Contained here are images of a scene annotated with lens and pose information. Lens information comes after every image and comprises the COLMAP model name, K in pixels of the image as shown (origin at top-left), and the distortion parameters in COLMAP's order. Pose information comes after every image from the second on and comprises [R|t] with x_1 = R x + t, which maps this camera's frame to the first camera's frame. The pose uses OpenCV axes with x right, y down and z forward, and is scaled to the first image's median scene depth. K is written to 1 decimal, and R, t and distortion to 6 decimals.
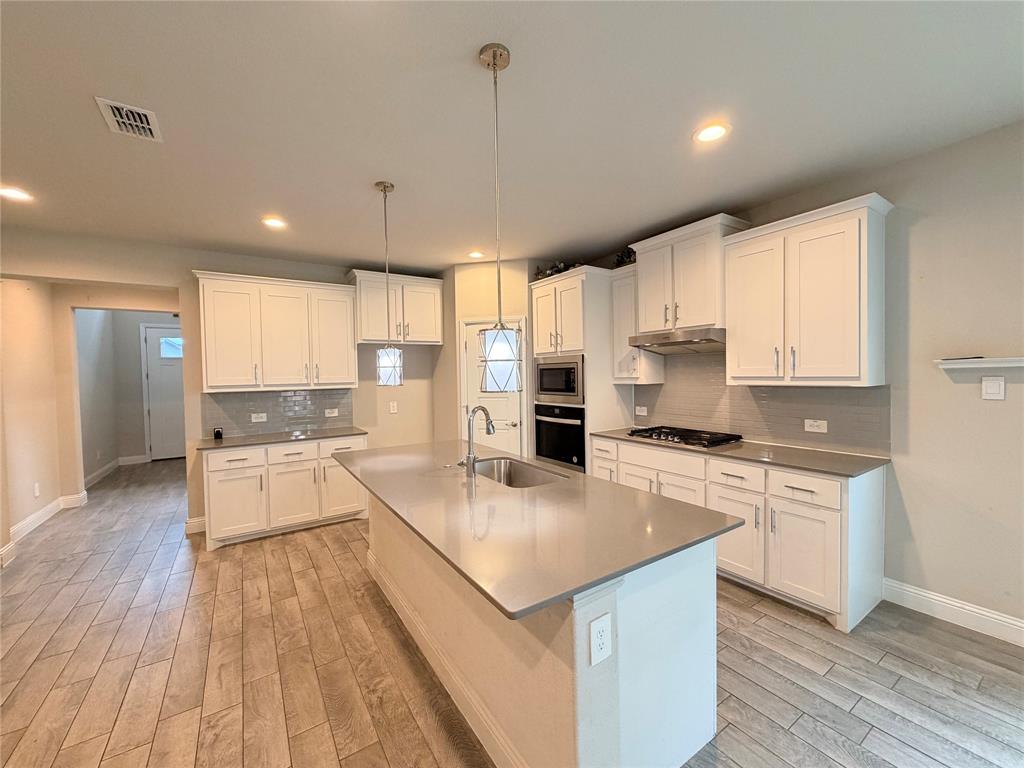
lens RADIAL K [[408.7, 0, 512.0], [0, 408.7, 384.0], [0, 0, 1]] dist [-0.000946, 0.000055]
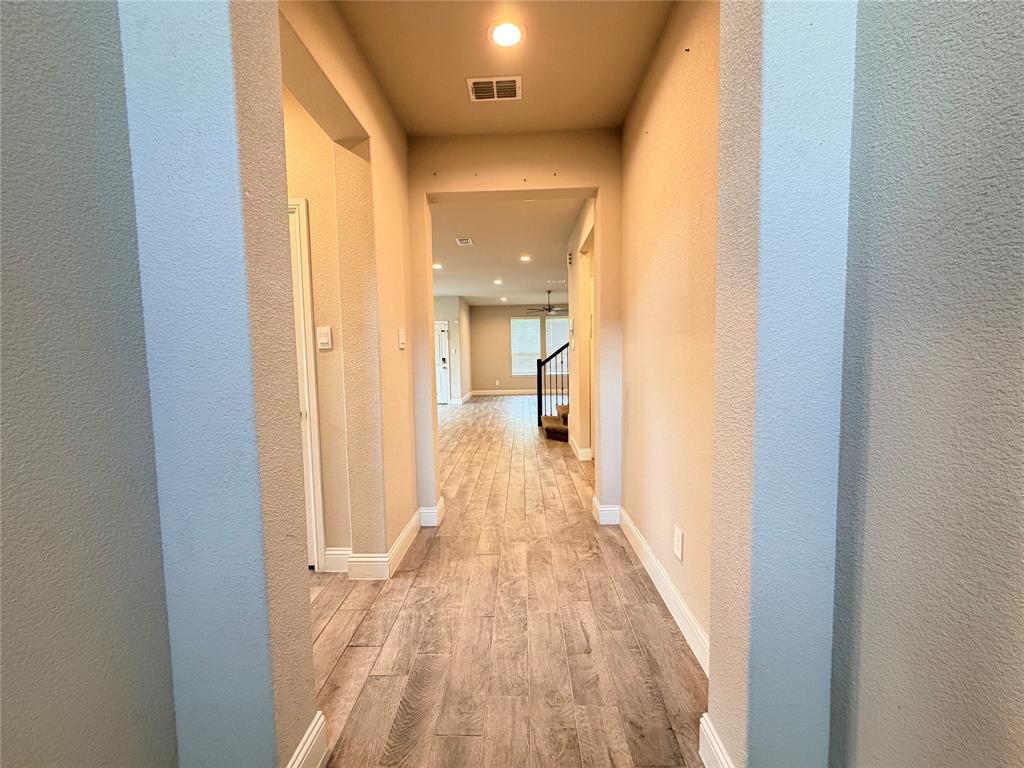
lens RADIAL K [[408.7, 0, 512.0], [0, 408.7, 384.0], [0, 0, 1]] dist [-0.000946, 0.000055]
pose [[-0.820422, -0.005769, 0.571730, -1.899385], [0.050589, 0.995295, 0.082638, 0.064785], [-0.569517, 0.096721, -0.816269, 2.163812]]
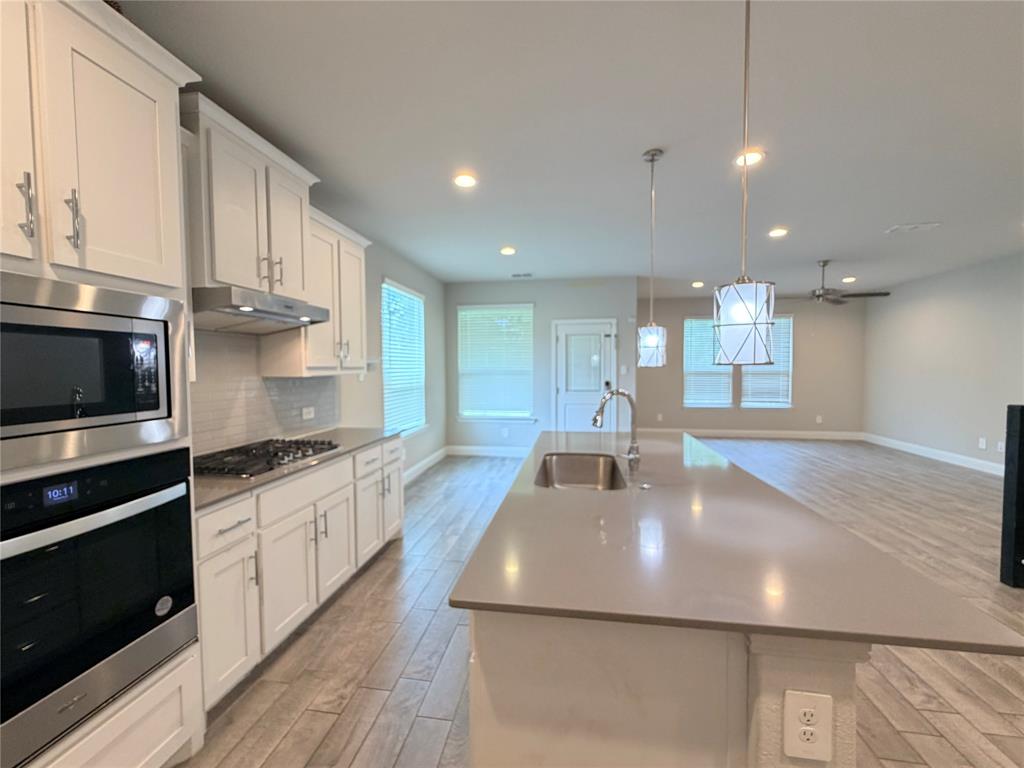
lens RADIAL K [[408.7, 0, 512.0], [0, 408.7, 384.0], [0, 0, 1]] dist [-0.000946, 0.000055]
pose [[-0.739398, -0.003144, 0.673262, -0.395691], [0.040172, 0.998001, 0.048778, -0.006231], [-0.672069, 0.063112, -0.737794, 1.444471]]
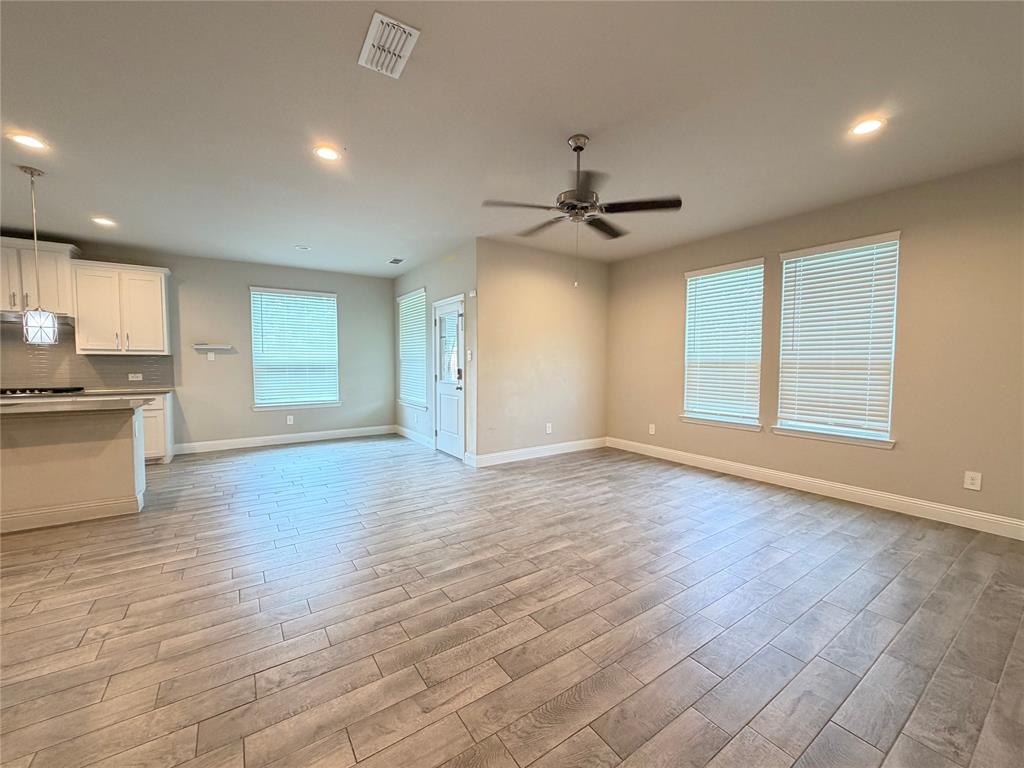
lens RADIAL K [[408.7, 0, 512.0], [0, 408.7, 384.0], [0, 0, 1]] dist [-0.000946, 0.000055]
pose [[-0.015930, -0.033301, 0.999318, -1.154166], [0.025823, 0.999098, 0.033706, 0.116449], [-0.999540, 0.026343, -0.015056, -0.691653]]
